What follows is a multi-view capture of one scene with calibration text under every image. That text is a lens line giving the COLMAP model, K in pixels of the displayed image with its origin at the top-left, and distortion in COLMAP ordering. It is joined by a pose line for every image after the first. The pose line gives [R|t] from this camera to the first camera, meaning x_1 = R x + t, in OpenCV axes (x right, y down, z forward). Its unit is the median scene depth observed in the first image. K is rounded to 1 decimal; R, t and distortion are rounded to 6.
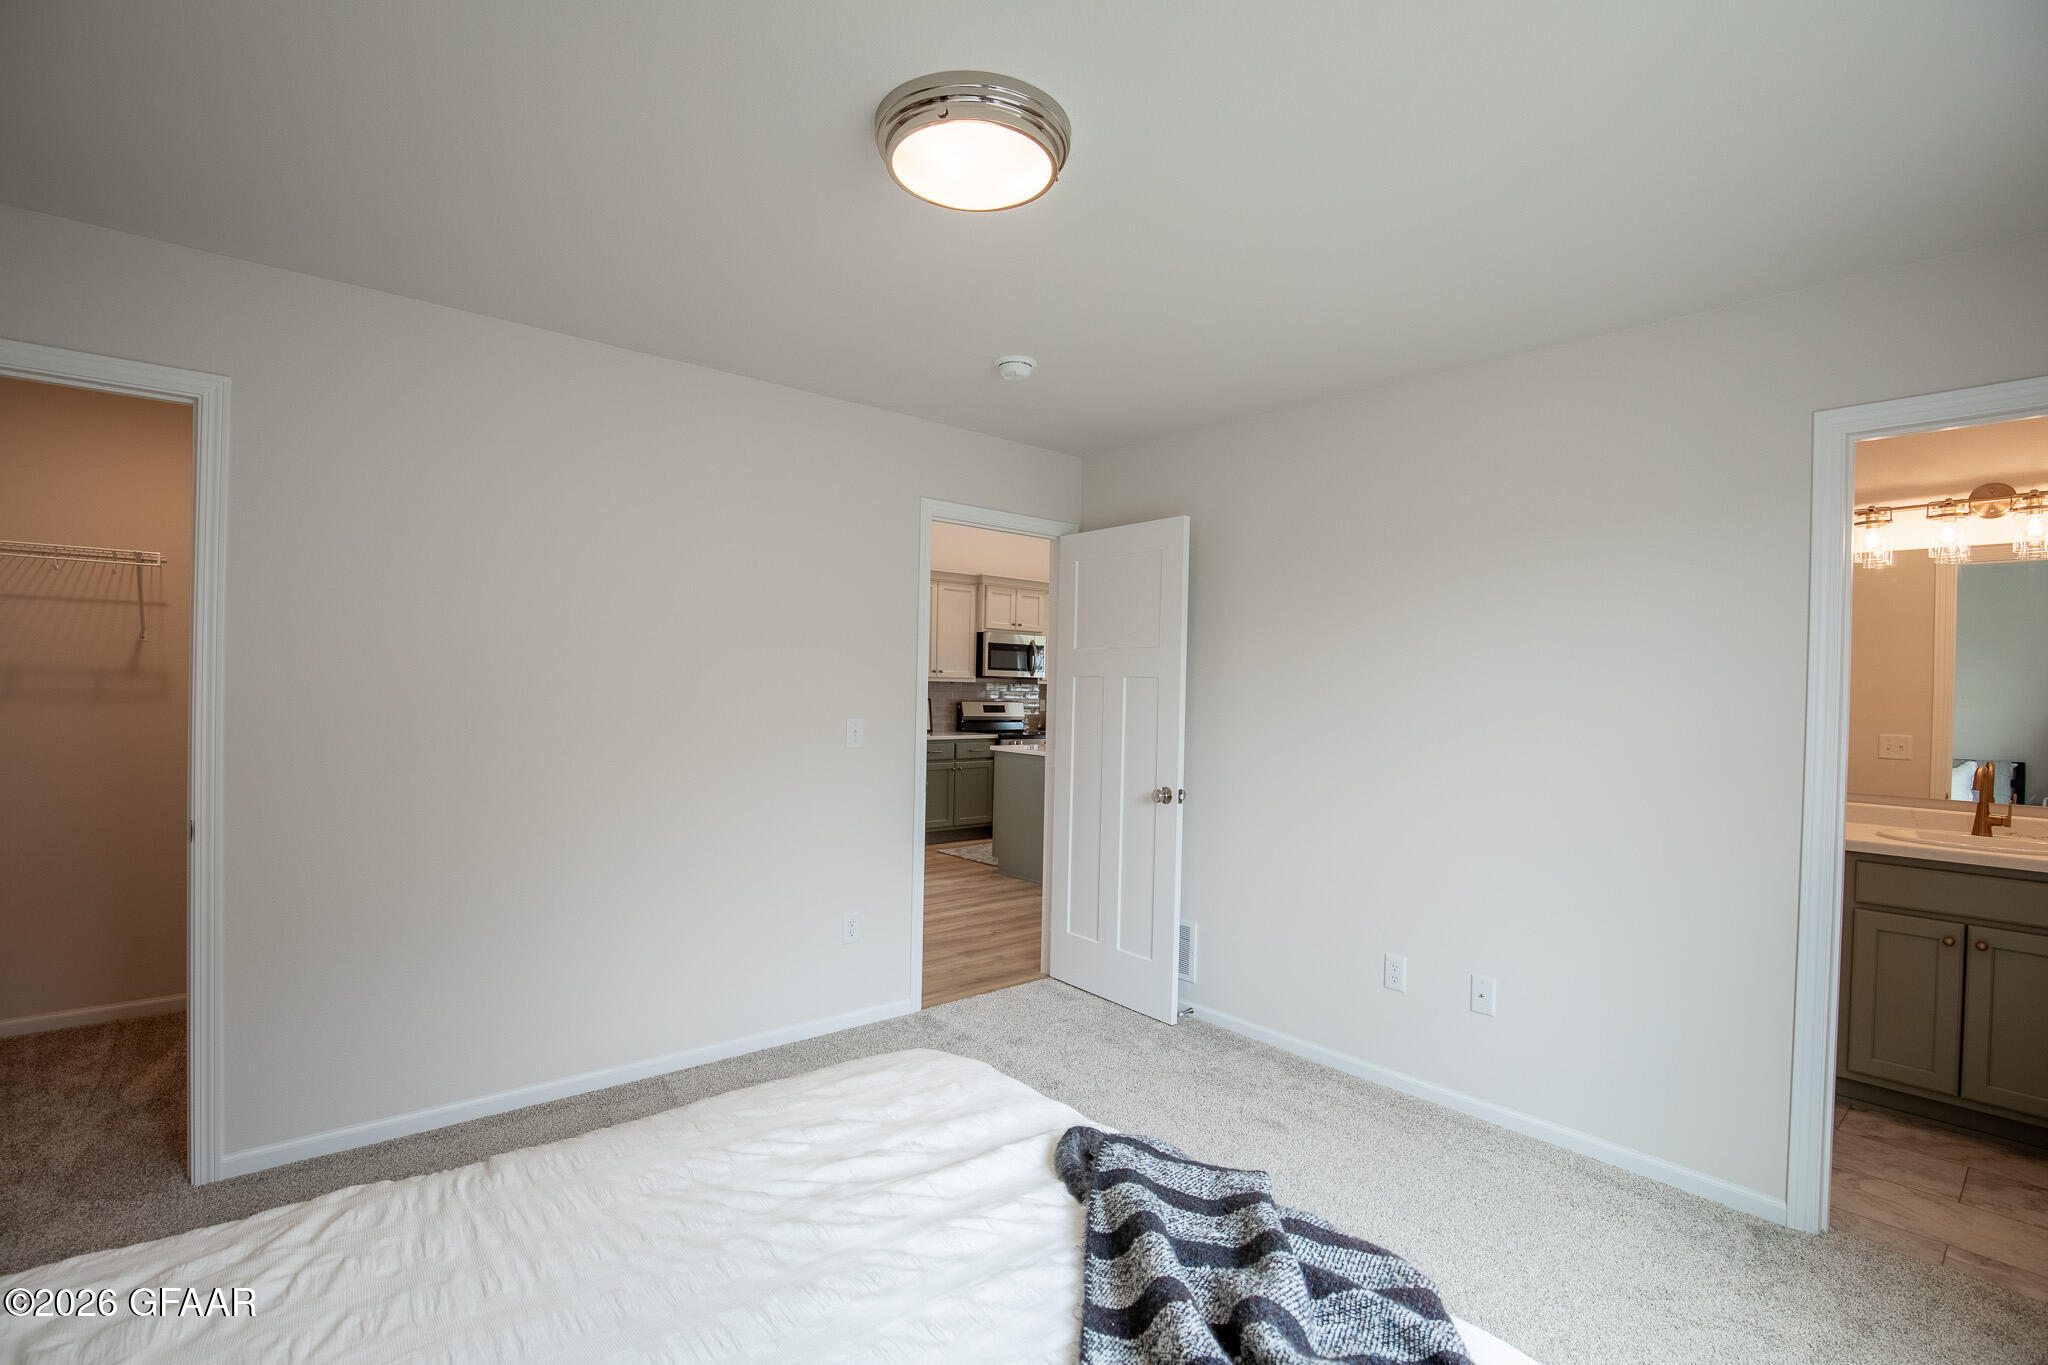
lens RADIAL K [[951.3, 0, 1013.3], [0, 951.3, 689.0], [0, 0, 1]] dist [-0.030199, -0.001171]
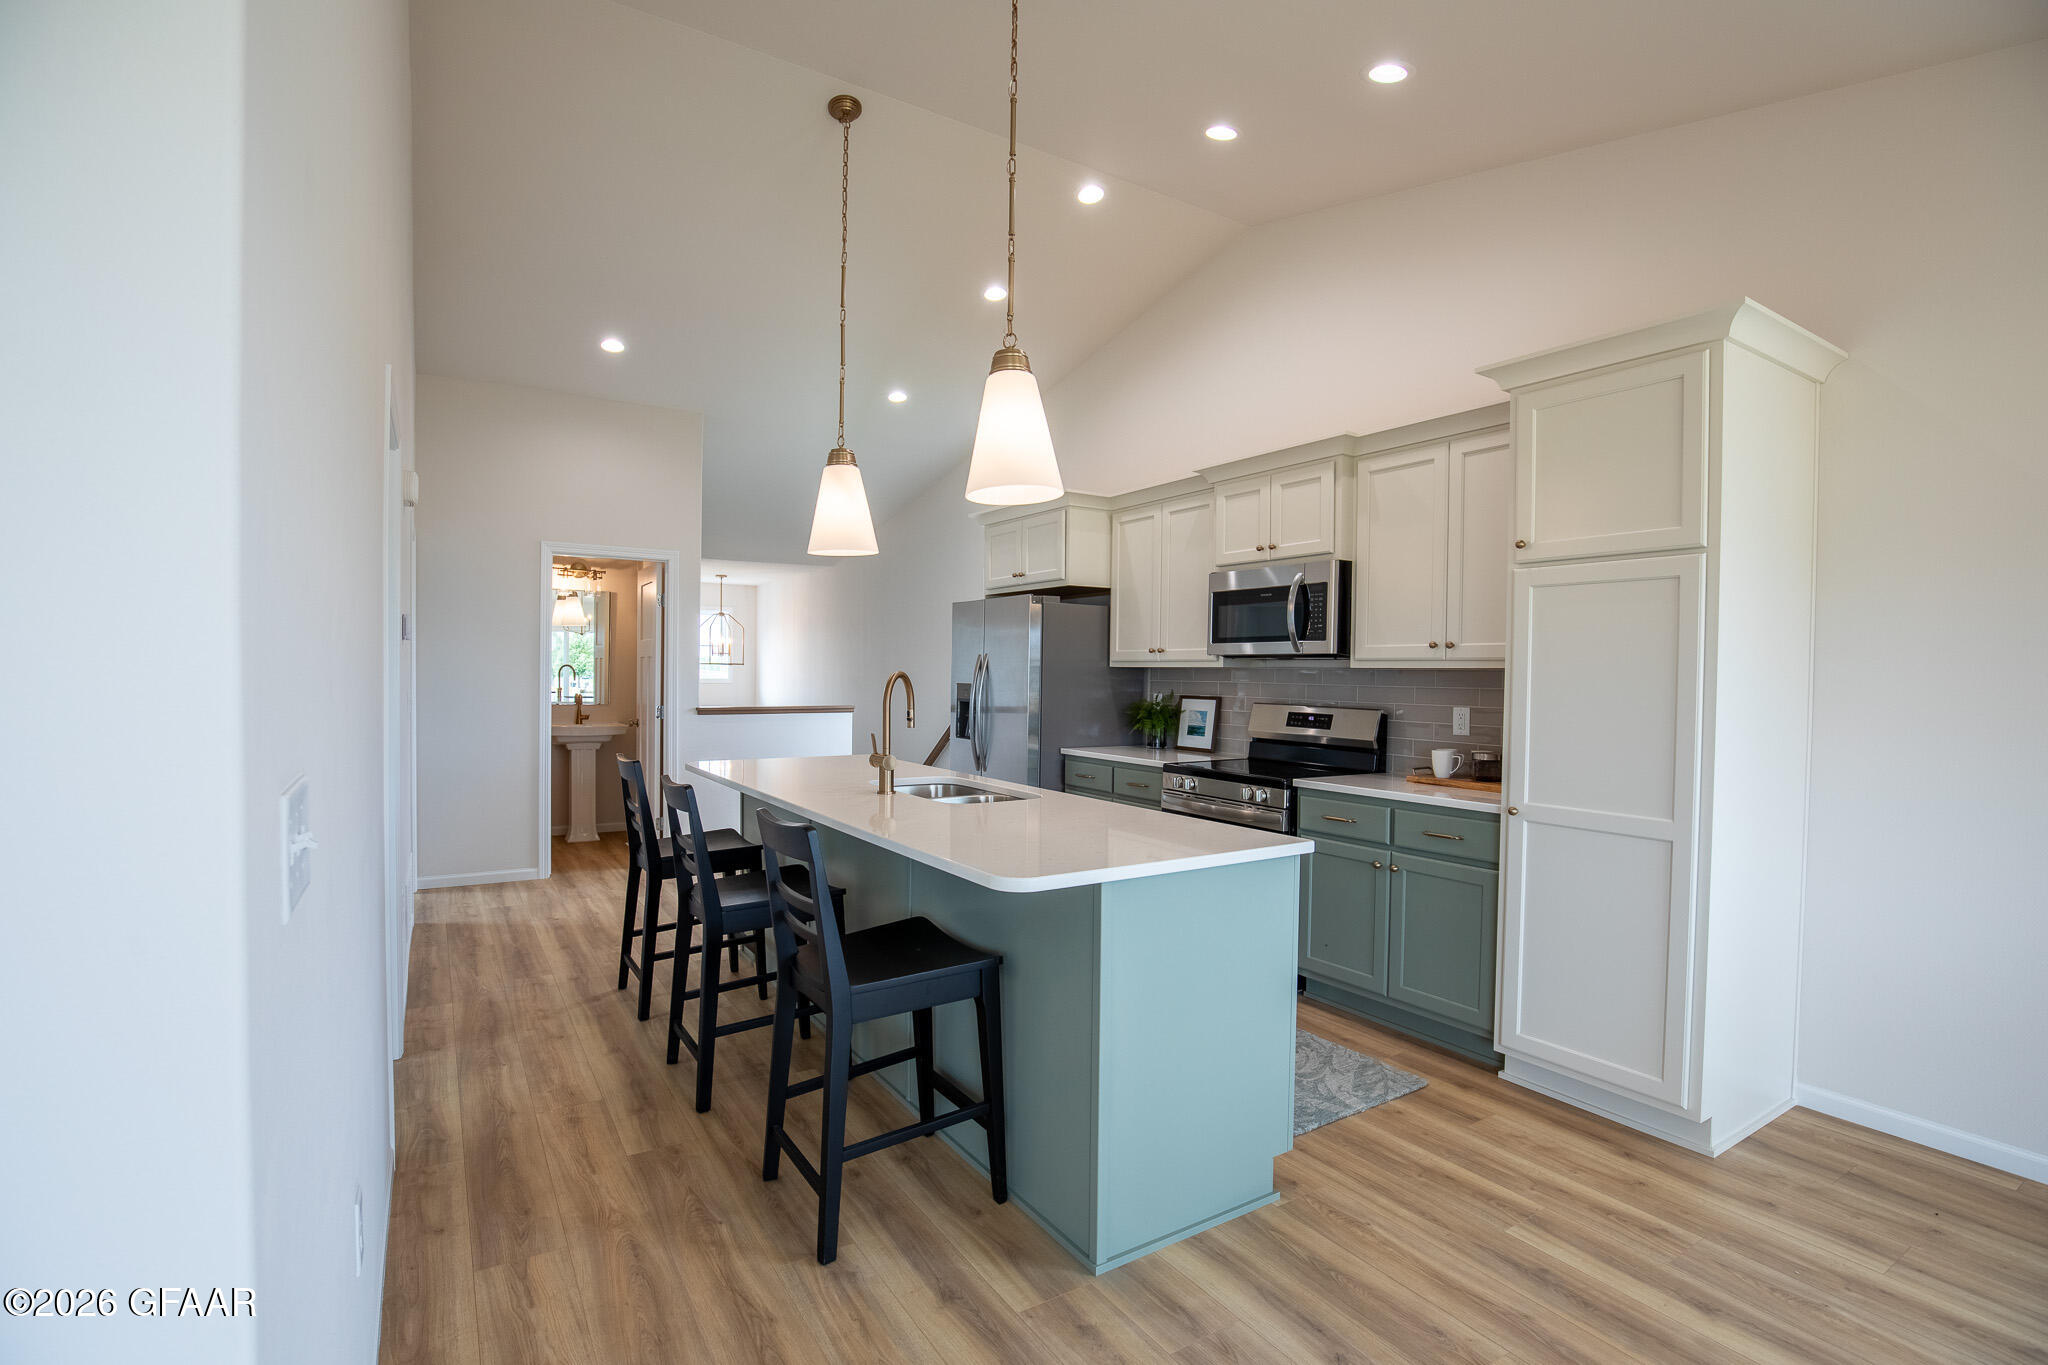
lens RADIAL K [[951.3, 0, 1013.3], [0, 951.3, 689.0], [0, 0, 1]] dist [-0.030199, -0.001171]
pose [[-0.147246, -0.008383, -0.989064, 0.506279], [-0.020657, 0.999772, -0.005398, 0.010696], [0.988884, 0.019636, -0.147386, 0.944580]]
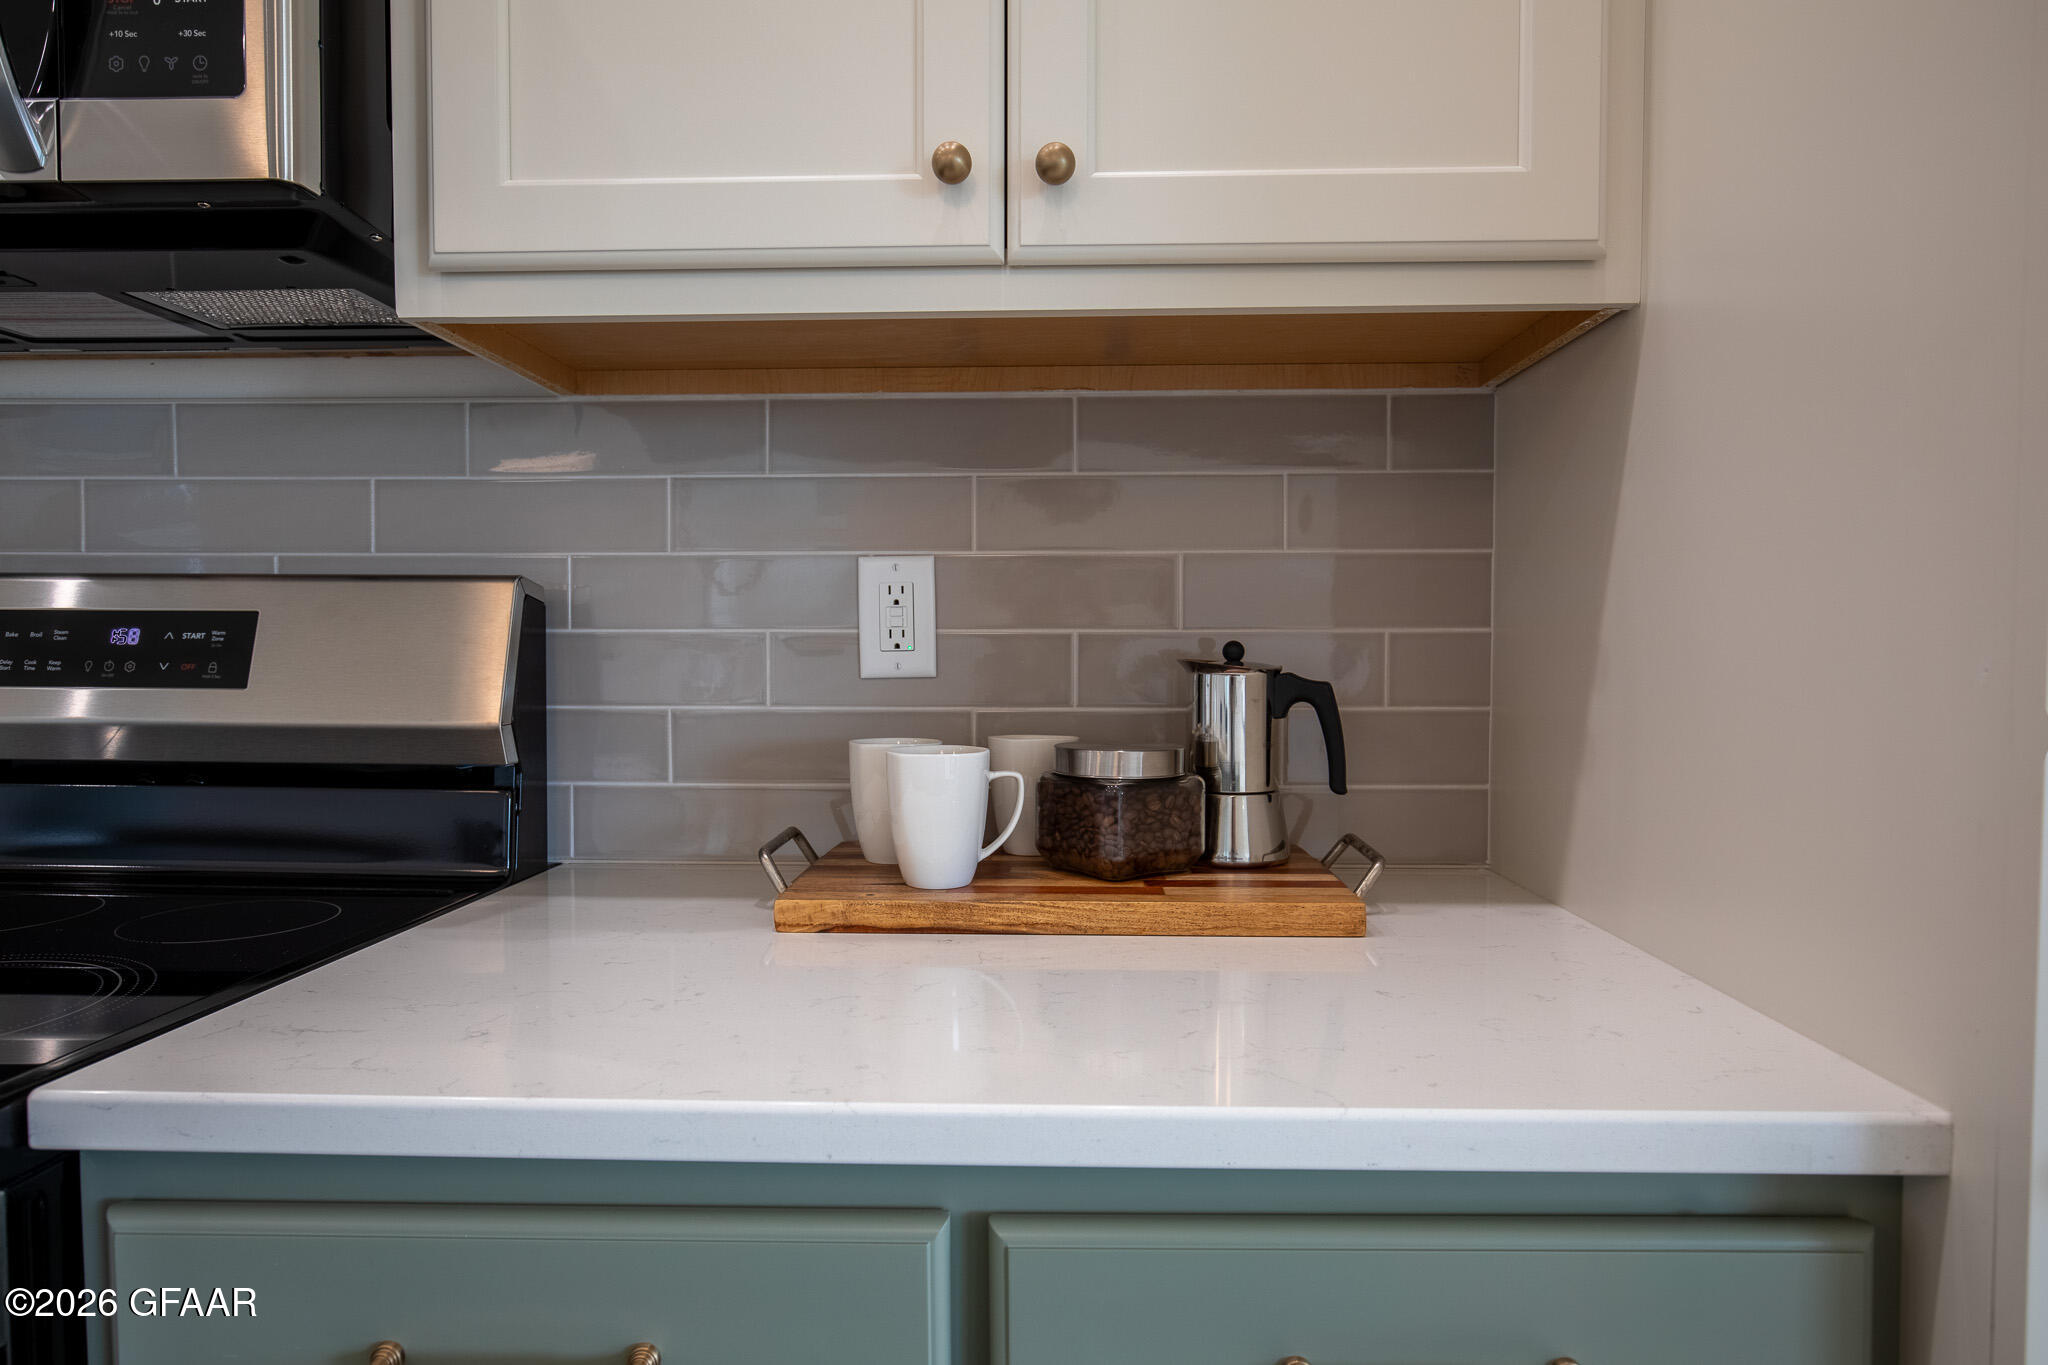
lens RADIAL K [[1268.4, 0, 1024.0], [0, 1268.4, 682.5], [0, 0, 1]] dist [-0.001418, -0.000577]
pose [[0.723625, -0.002683, -0.690188, 0.140362], [0.013197, 0.999863, 0.009949, 0.025141], [0.690067, -0.016308, 0.723561, 0.996741]]
